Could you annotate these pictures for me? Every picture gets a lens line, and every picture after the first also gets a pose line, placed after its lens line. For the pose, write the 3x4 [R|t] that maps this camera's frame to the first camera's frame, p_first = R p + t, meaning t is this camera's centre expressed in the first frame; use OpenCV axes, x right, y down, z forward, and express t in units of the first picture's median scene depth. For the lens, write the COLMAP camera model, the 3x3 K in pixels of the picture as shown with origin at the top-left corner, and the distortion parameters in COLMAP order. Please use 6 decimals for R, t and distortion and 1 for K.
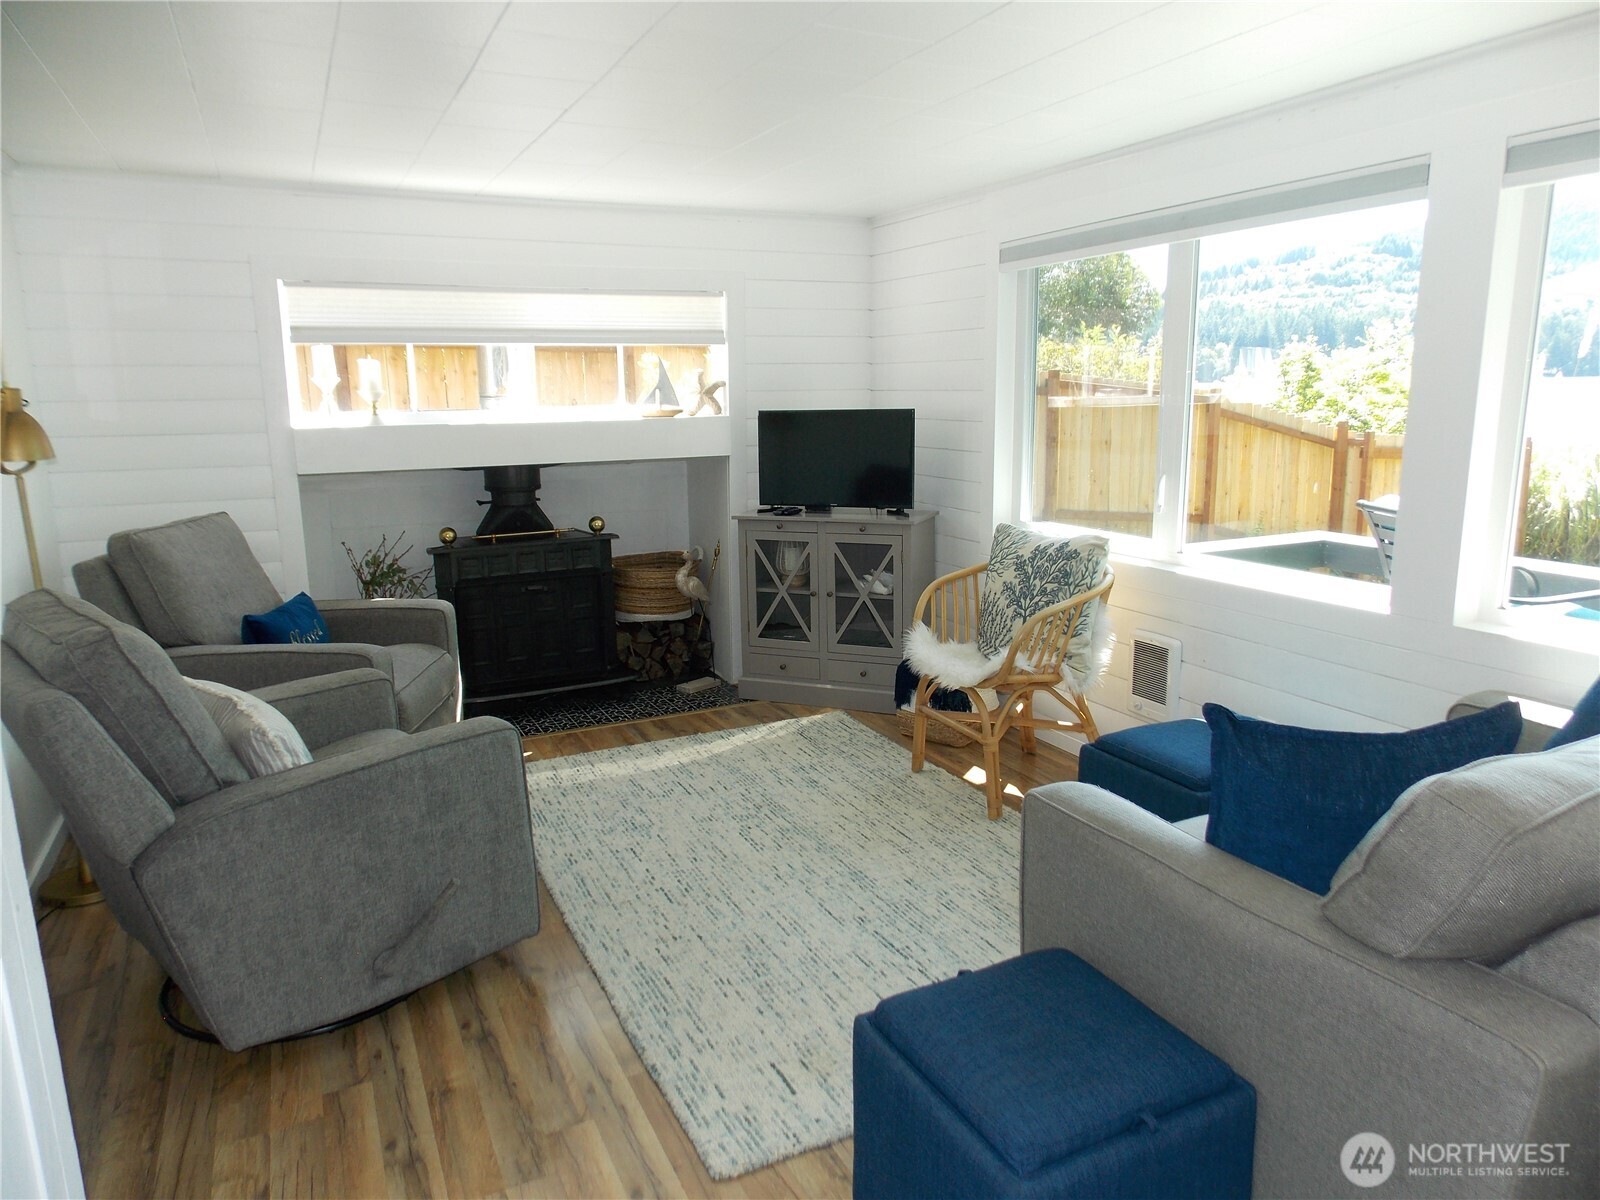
lens RADIAL K [[1072.2, 0, 803.0], [0, 1072.2, 600.6], [0, 0, 1]] dist [0.008729, 0.001670]
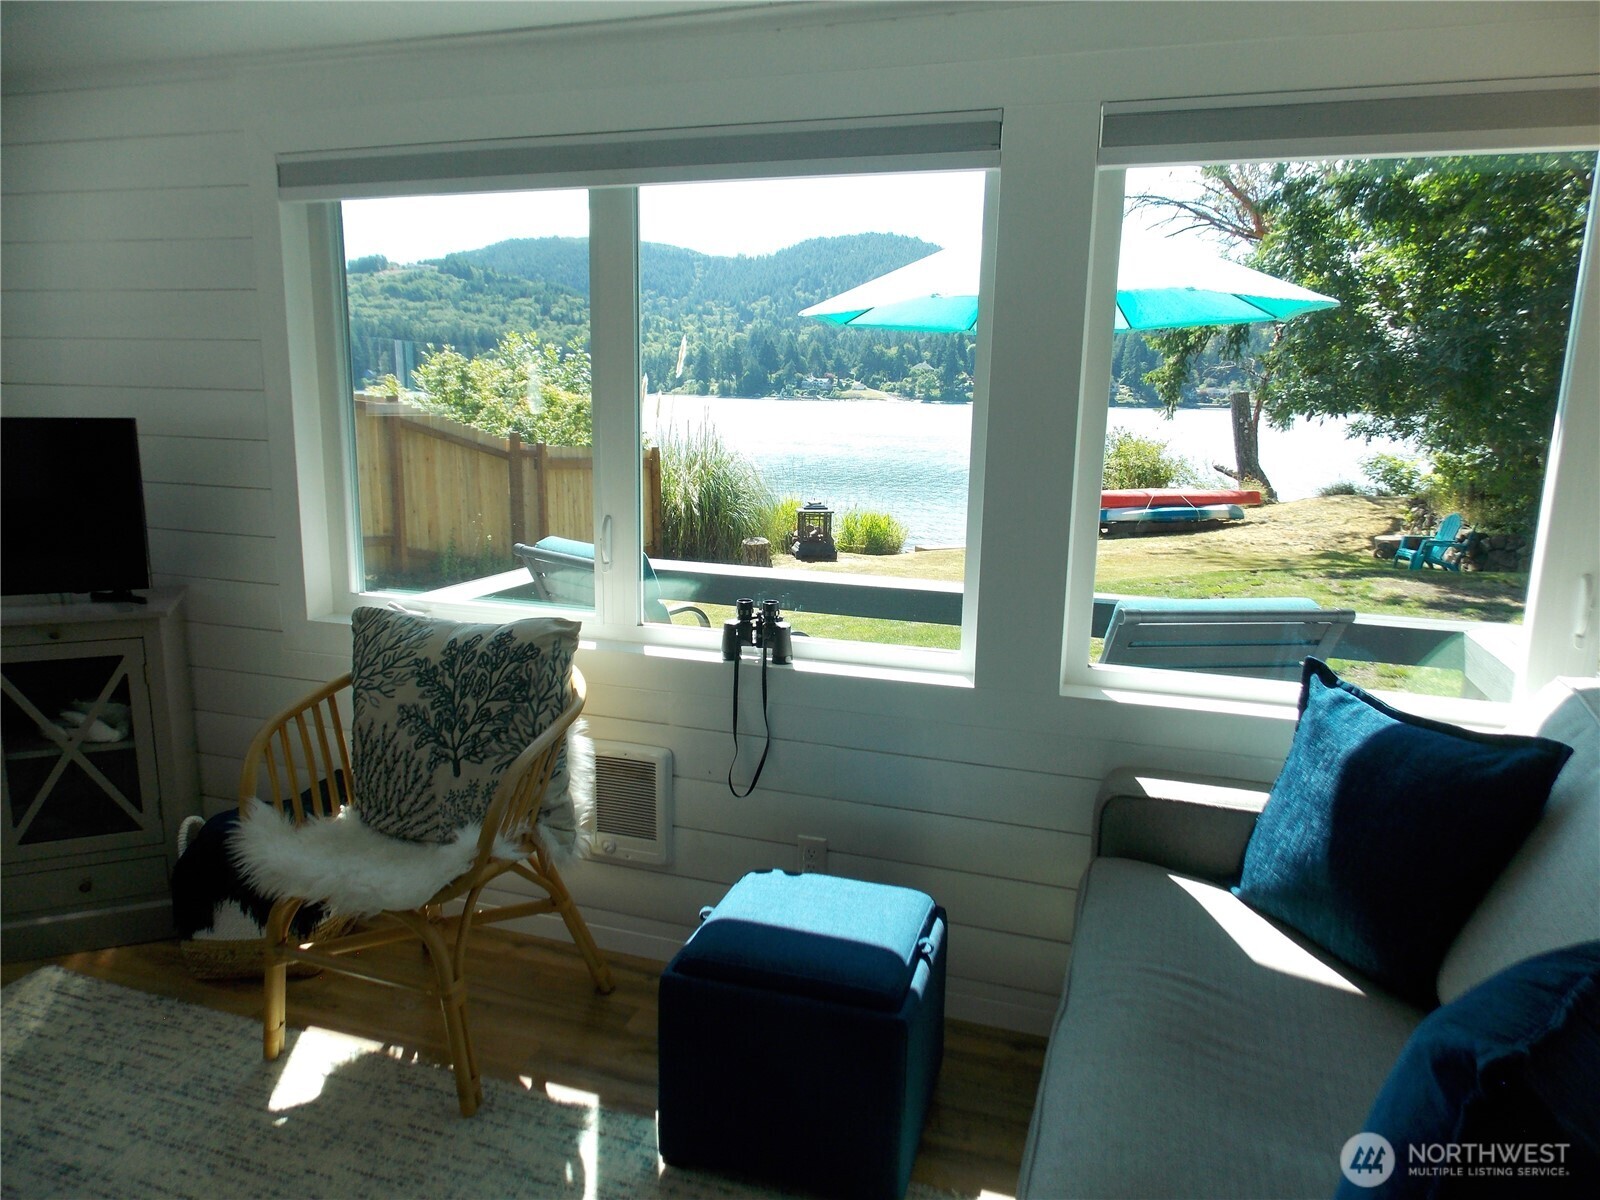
lens RADIAL K [[1072.2, 0, 795.0], [0, 1072.2, 598.7], [0, 0, 1]] dist [0.008729, 0.001670]
pose [[0.704338, -0.107739, 0.701642, -0.062892], [0.113795, 0.992769, 0.038210, -0.062019], [-0.700685, 0.052930, 0.711505, 0.330622]]
